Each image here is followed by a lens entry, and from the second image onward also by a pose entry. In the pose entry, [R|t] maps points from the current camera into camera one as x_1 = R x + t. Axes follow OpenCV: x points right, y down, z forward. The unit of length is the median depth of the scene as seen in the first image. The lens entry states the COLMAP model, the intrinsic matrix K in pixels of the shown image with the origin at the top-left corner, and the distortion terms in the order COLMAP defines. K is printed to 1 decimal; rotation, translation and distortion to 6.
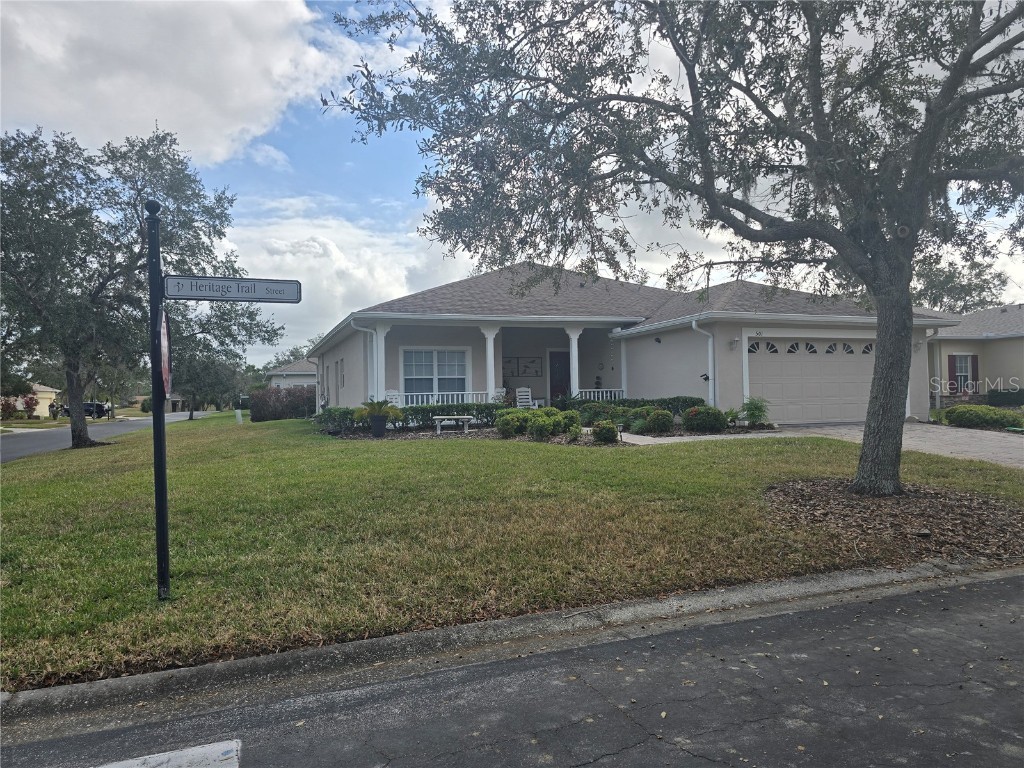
lens RADIAL K [[689.2, 0, 516.8], [0, 689.2, 390.7], [0, 0, 1]] dist [0.070856, -0.065638]
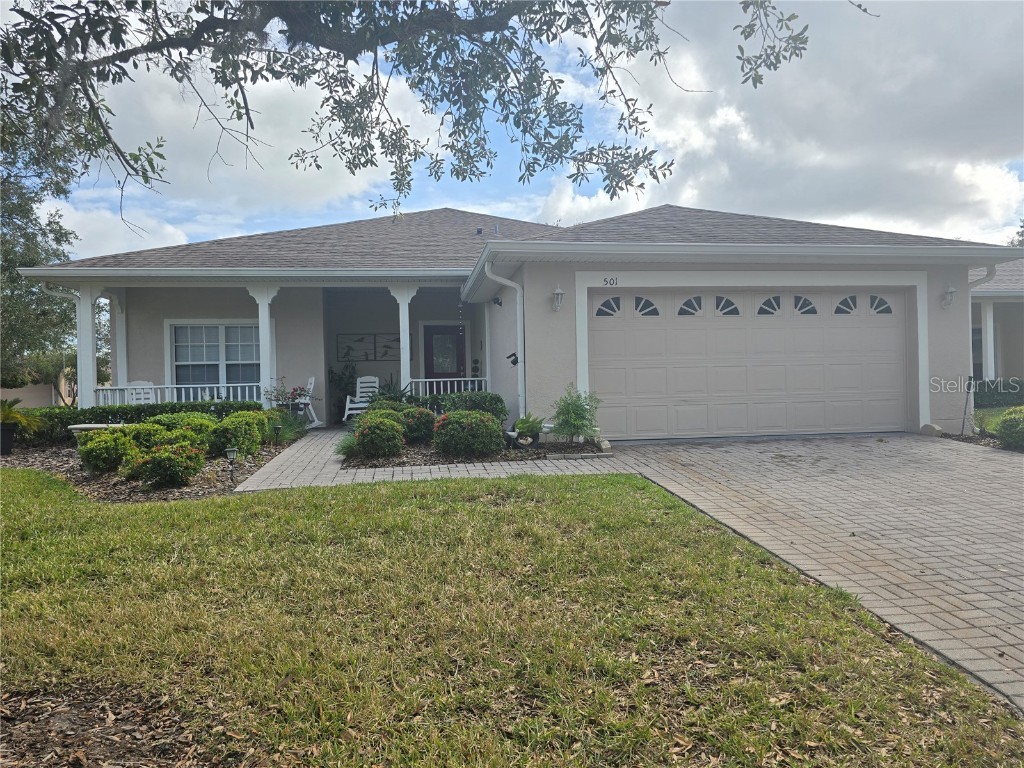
lens RADIAL K [[686.0, 0, 522.3], [0, 686.0, 383.5], [0, 0, 1]] dist [0.071815, -0.063353]
pose [[0.978832, -0.005169, -0.204602, 0.339452], [0.007889, 0.999891, 0.012482, -0.004553], [0.204515, -0.013832, 0.978766, 0.367595]]
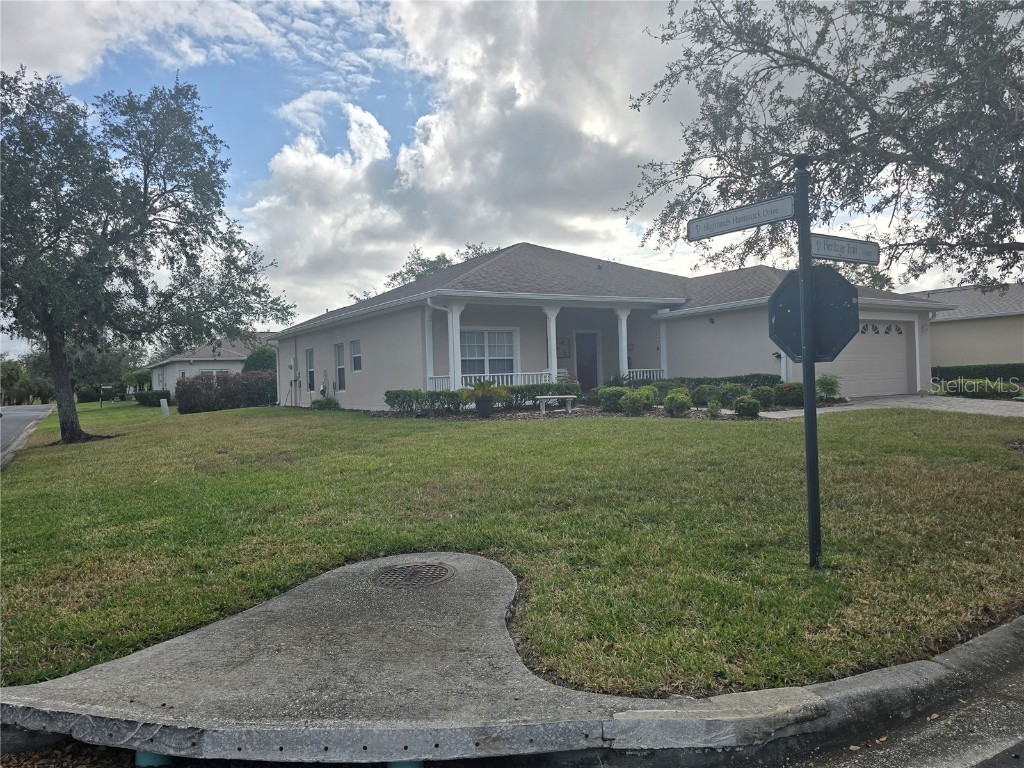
lens RADIAL K [[689.2, 0, 516.8], [0, 689.2, 390.7], [0, 0, 1]] dist [0.070856, -0.065638]
pose [[0.976385, -0.017047, 0.215366, -0.297421], [0.012270, 0.999649, 0.023497, 0.004054], [-0.215691, -0.020300, 0.976251, 0.035603]]
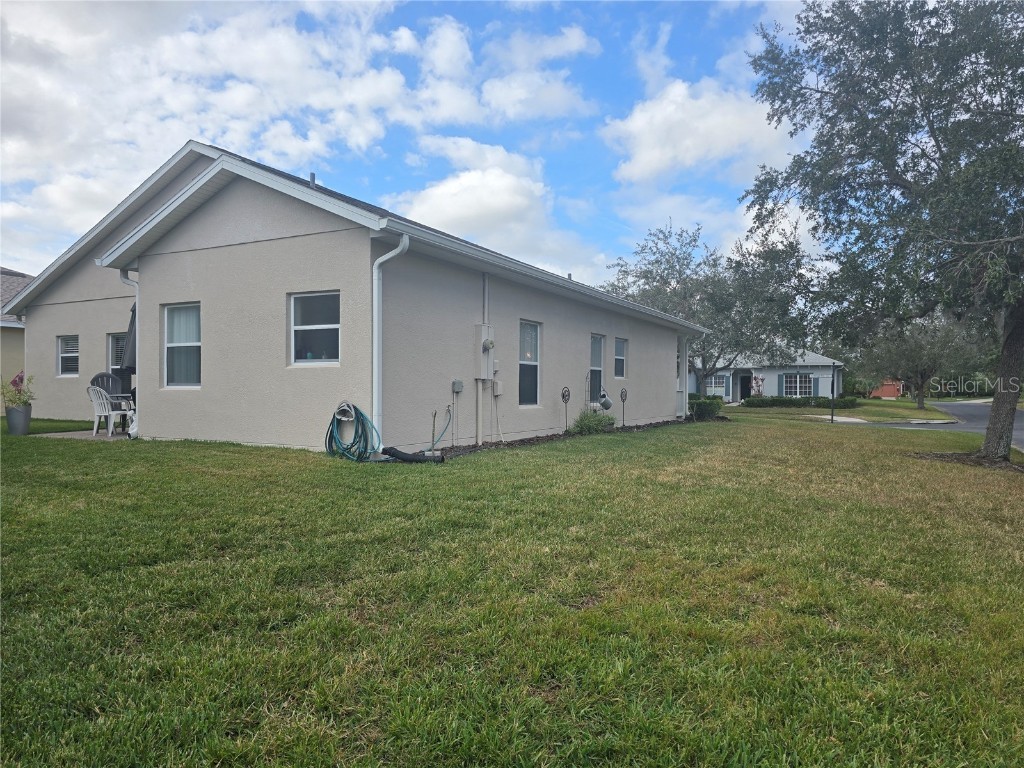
lens RADIAL K [[689.2, 0, 516.8], [0, 689.2, 390.7], [0, 0, 1]] dist [0.070856, -0.065638]
pose [[-0.667806, 0.019648, 0.744076, -0.890110], [0.002406, 0.999703, -0.024239, 0.033789], [-0.744332, -0.014397, -0.667655, 1.931833]]
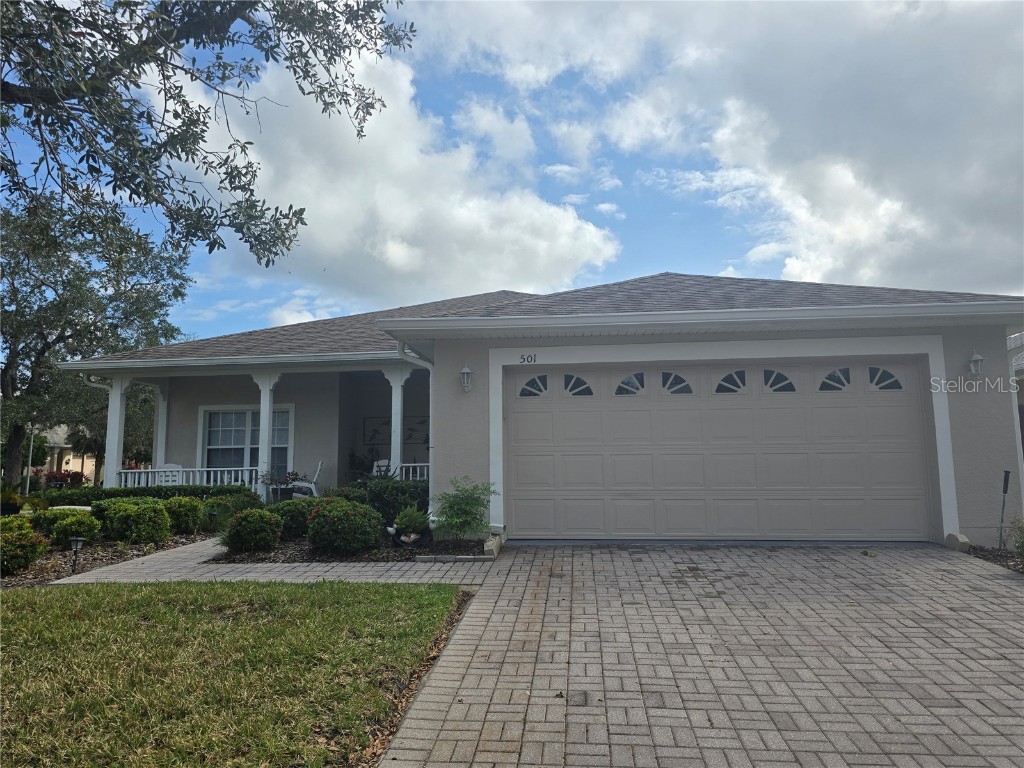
lens RADIAL K [[689.2, 0, 516.8], [0, 689.2, 390.7], [0, 0, 1]] dist [0.070856, -0.065638]
pose [[0.893722, -0.042875, -0.446567, 0.490127], [0.001036, 0.995617, -0.093517, -0.009160], [0.448620, 0.083115, 0.889850, 0.468534]]
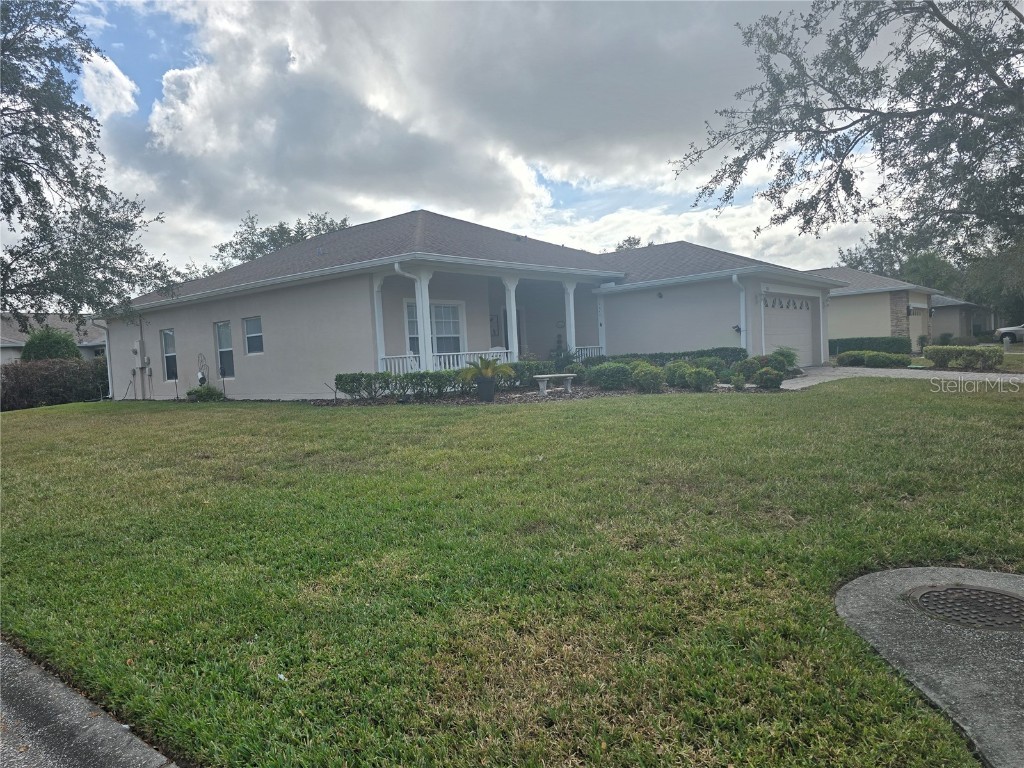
lens RADIAL K [[688.1, 0, 486.6], [0, 688.1, 421.5], [0, 0, 1]] dist [0.017076, -0.001434]
pose [[0.868877, -0.072594, 0.489676, -0.509020], [0.030411, 0.995148, 0.093569, 0.009028], [-0.494092, -0.066409, 0.866869, 0.217540]]
